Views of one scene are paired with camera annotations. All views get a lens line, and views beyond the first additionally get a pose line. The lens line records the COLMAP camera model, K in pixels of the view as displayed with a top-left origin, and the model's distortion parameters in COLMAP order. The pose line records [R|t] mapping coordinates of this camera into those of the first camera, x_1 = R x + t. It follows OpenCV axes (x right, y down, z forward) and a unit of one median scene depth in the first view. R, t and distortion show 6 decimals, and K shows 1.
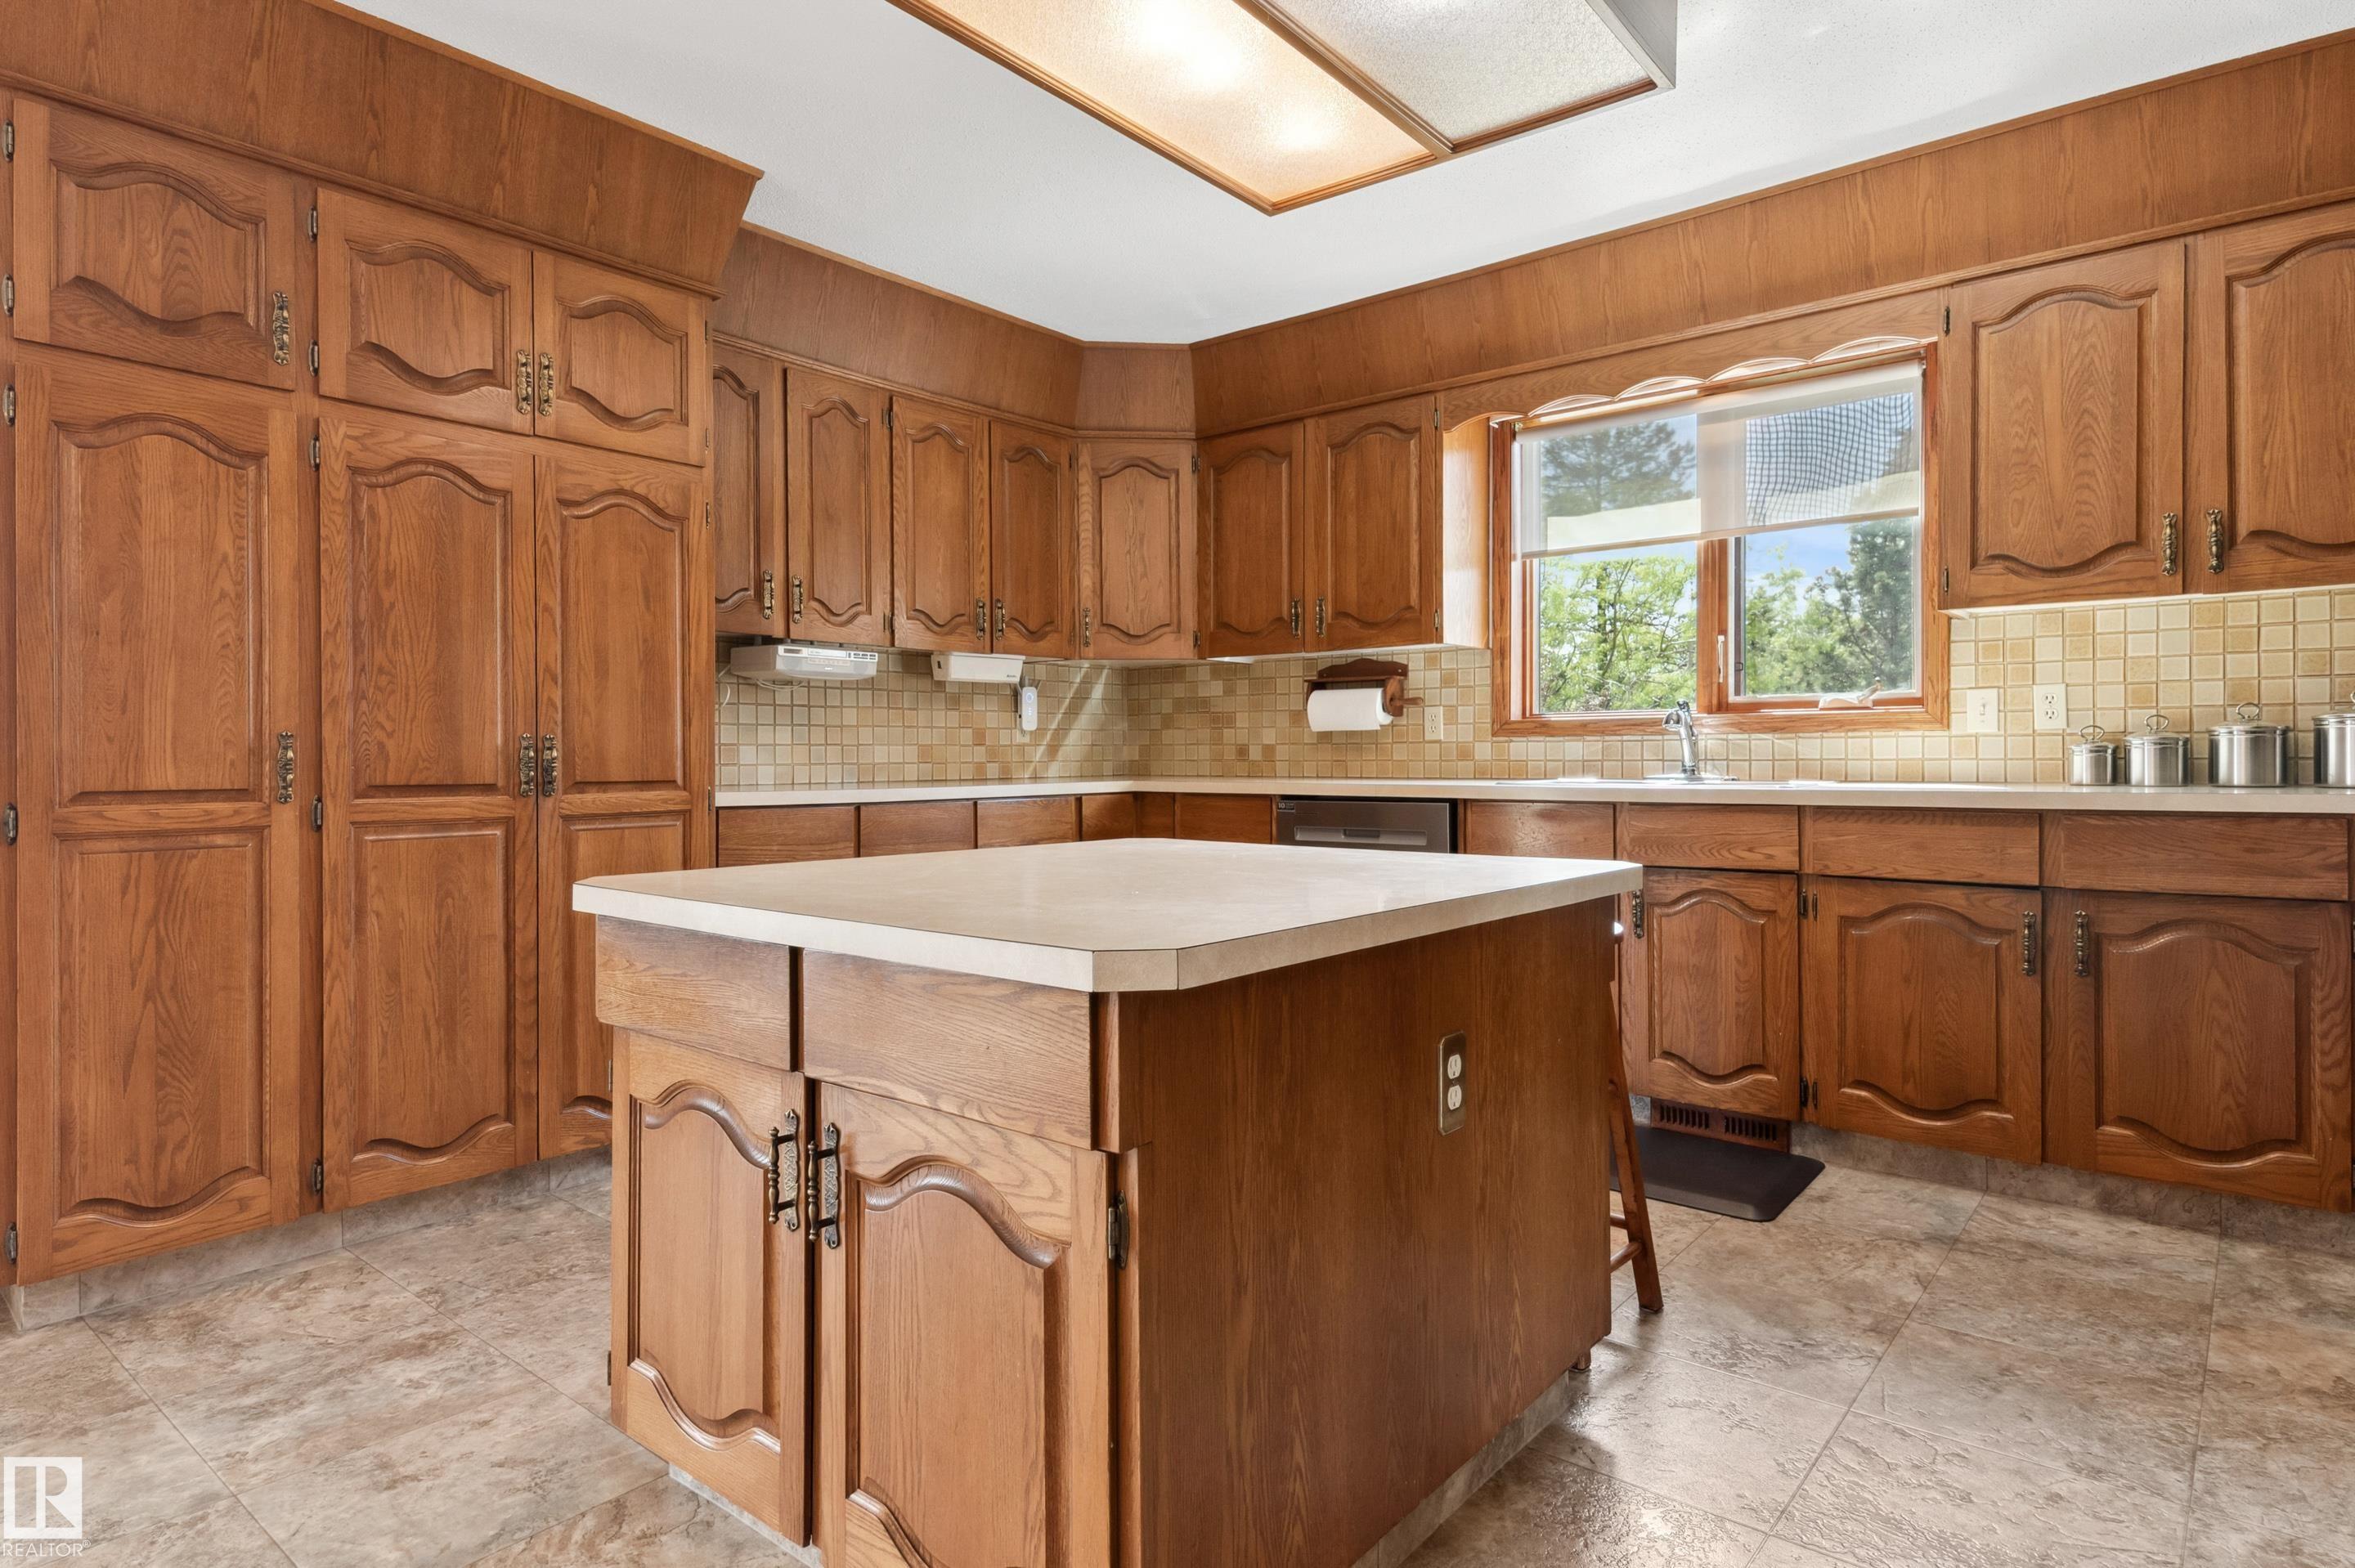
lens RADIAL K [[1263.2, 0, 1177.5], [0, 1263.2, 784.0], [0, 0, 1]] dist [0.001759, -0.000958]
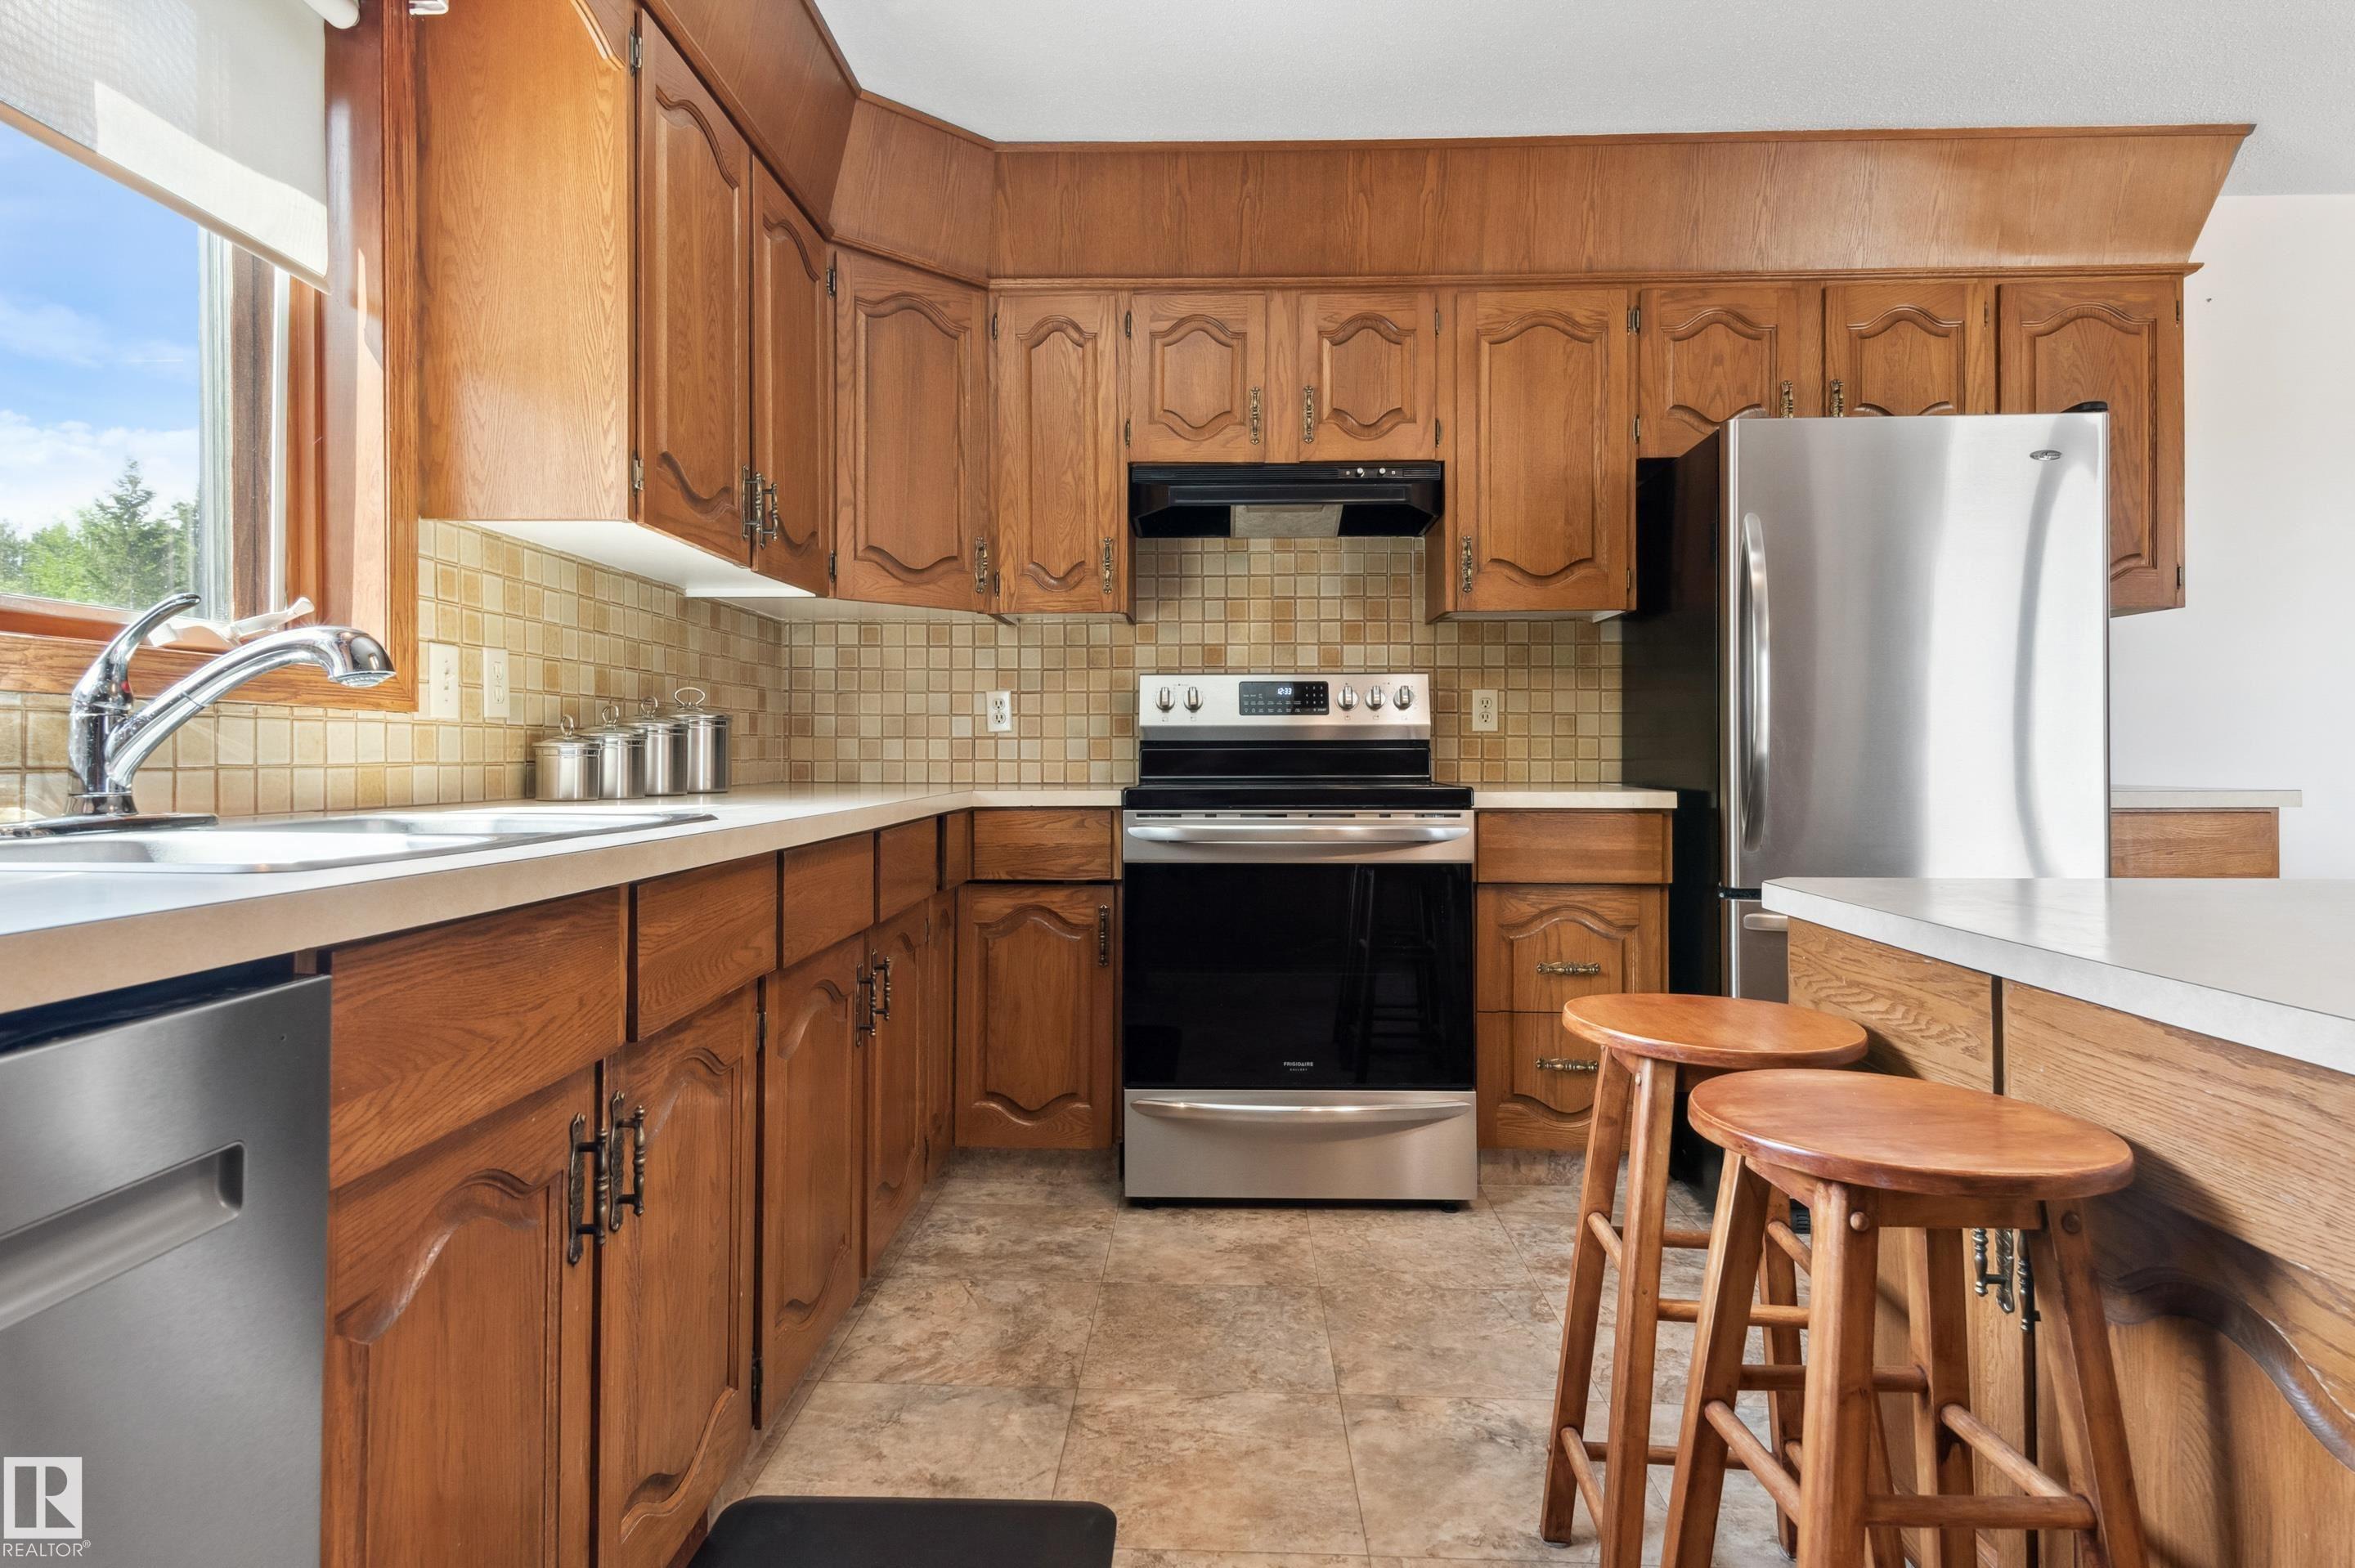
lens RADIAL K [[1296.2, 0, 1182.7], [0, 1296.2, 750.1], [0, 0, 1]] dist [0.037495, -0.021072]
pose [[-0.616033, 0.008042, 0.787679, -0.045647], [0.019093, 0.999807, 0.004725, -0.019256], [-0.787489, 0.017950, -0.616068, 0.966943]]
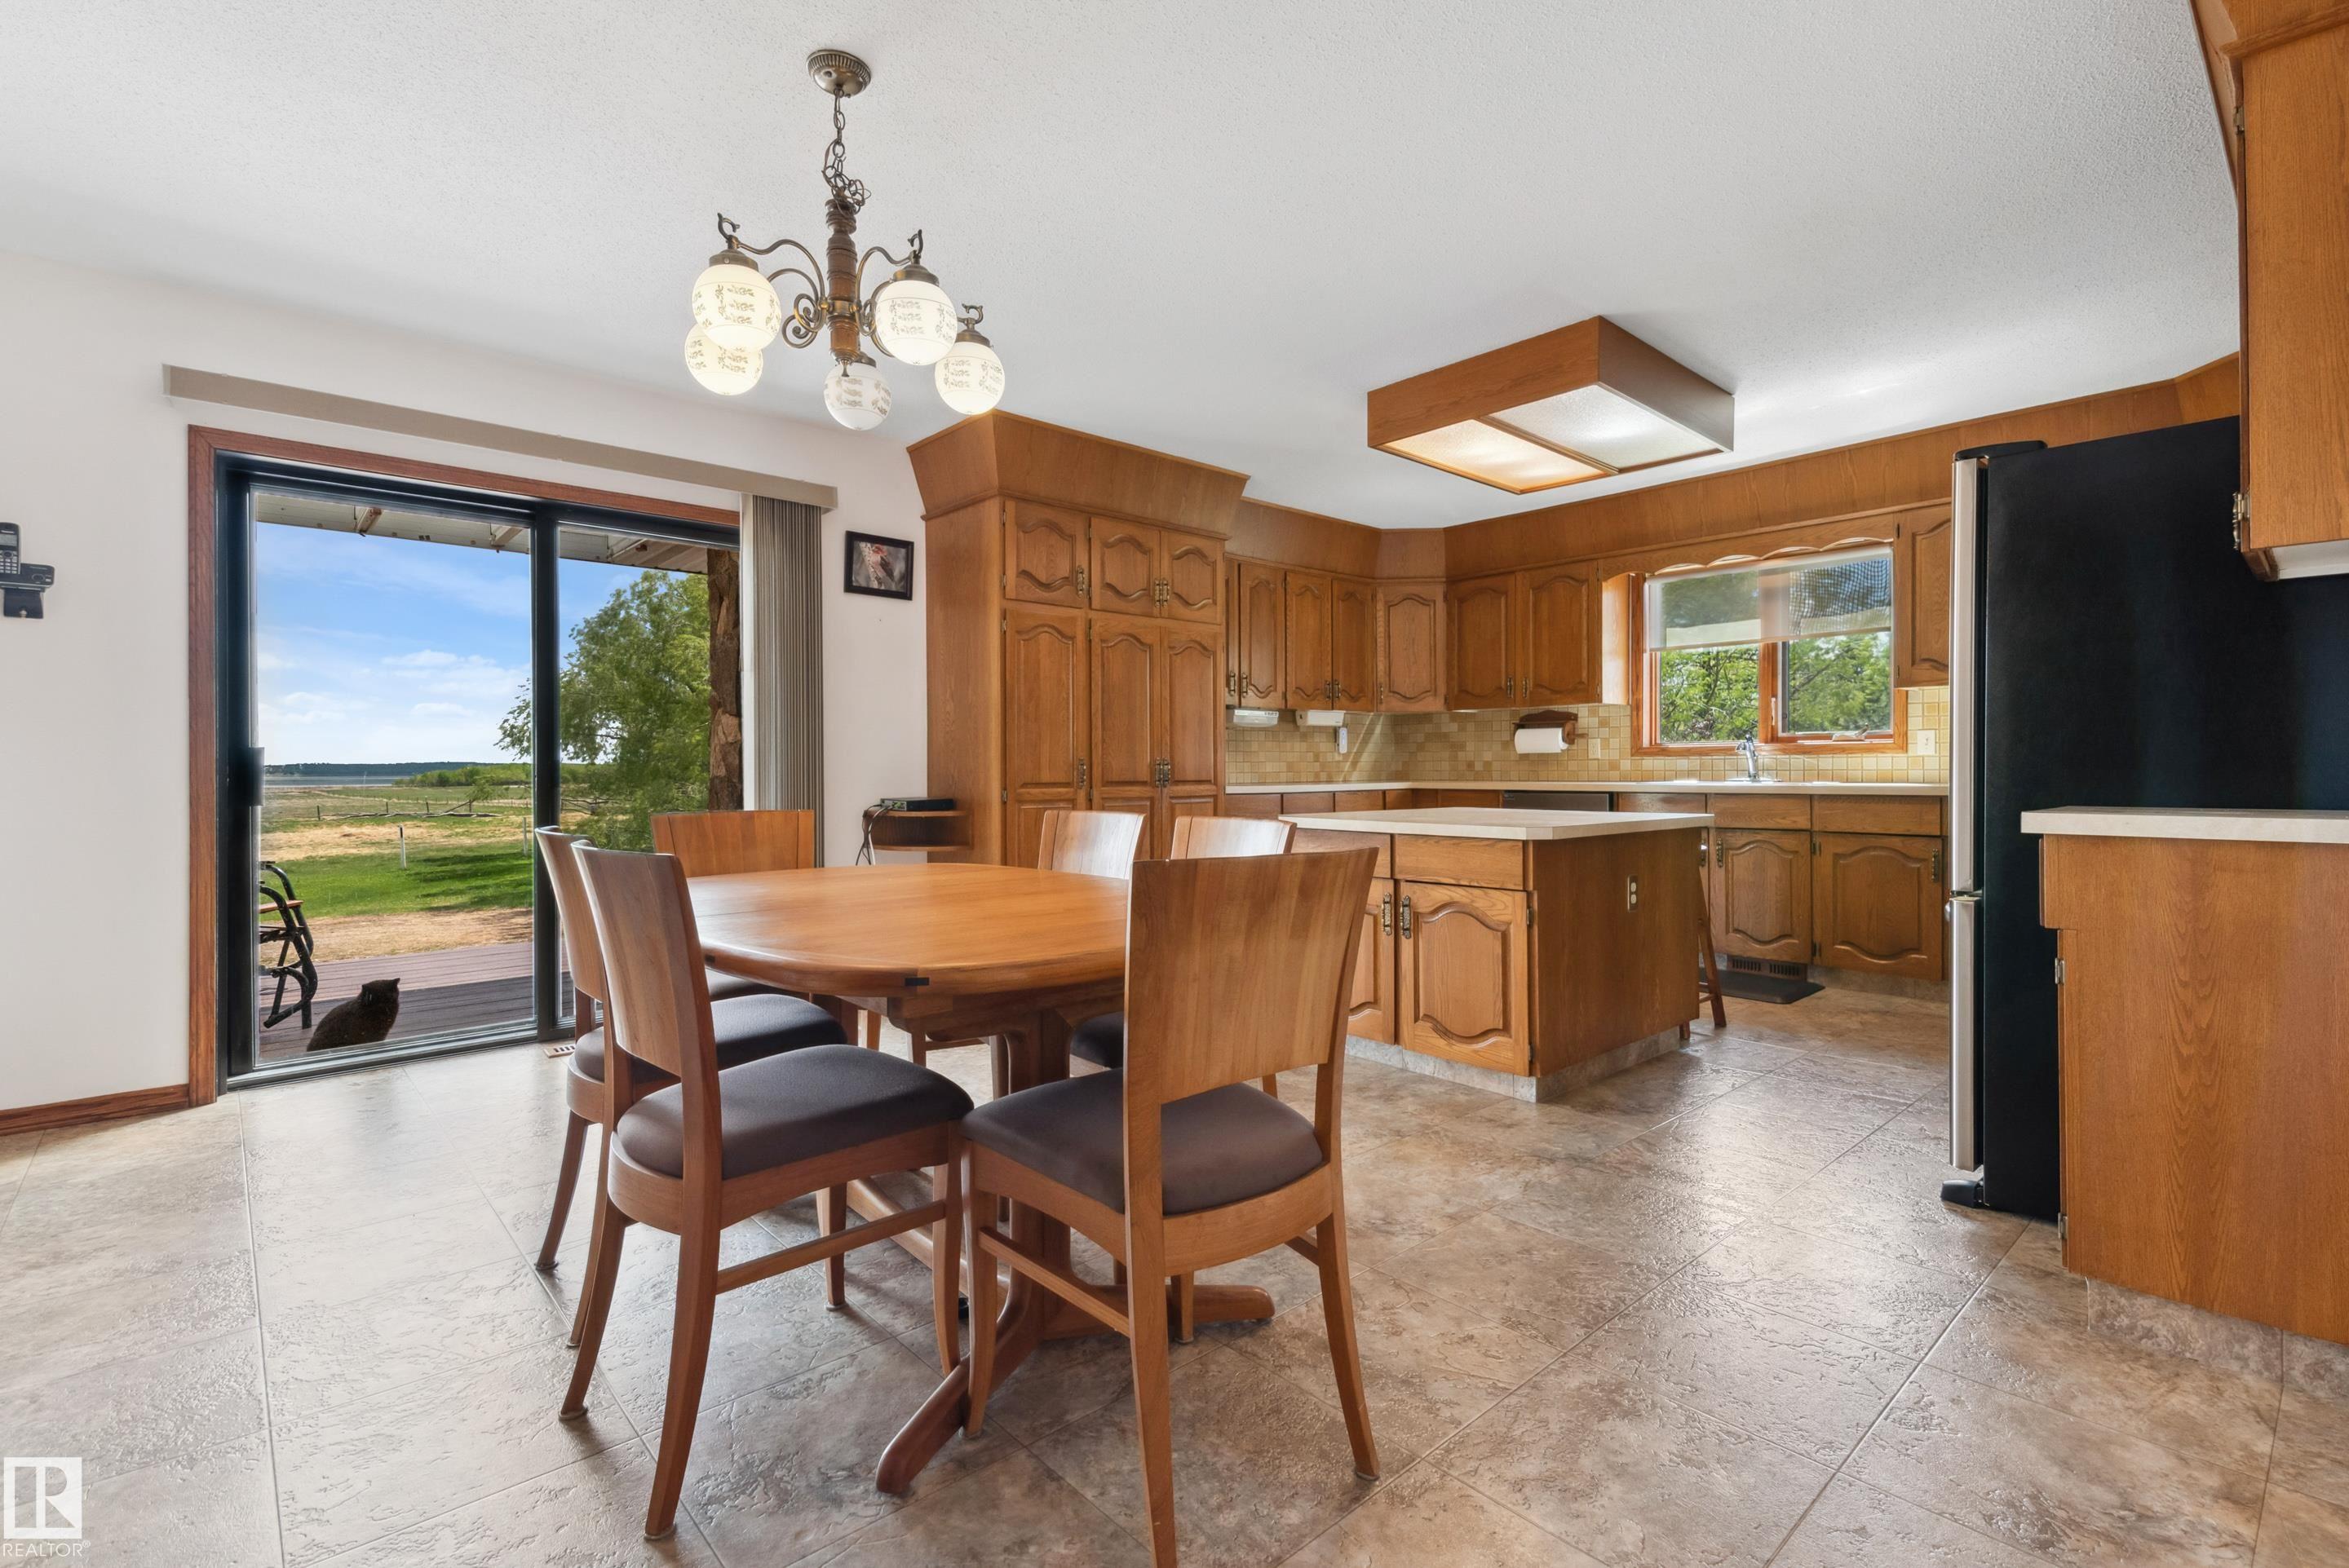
lens RADIAL K [[1048.0, 0, 1160.0], [0, 1048.0, 786.0], [0, 0, 1]] dist [-0.000793, -0.000151]
pose [[0.987477, 0.001908, -0.157749, -0.171031], [-0.002687, 0.999985, -0.004724, 0.011950], [0.157738, 0.005088, 0.987468, -0.545431]]
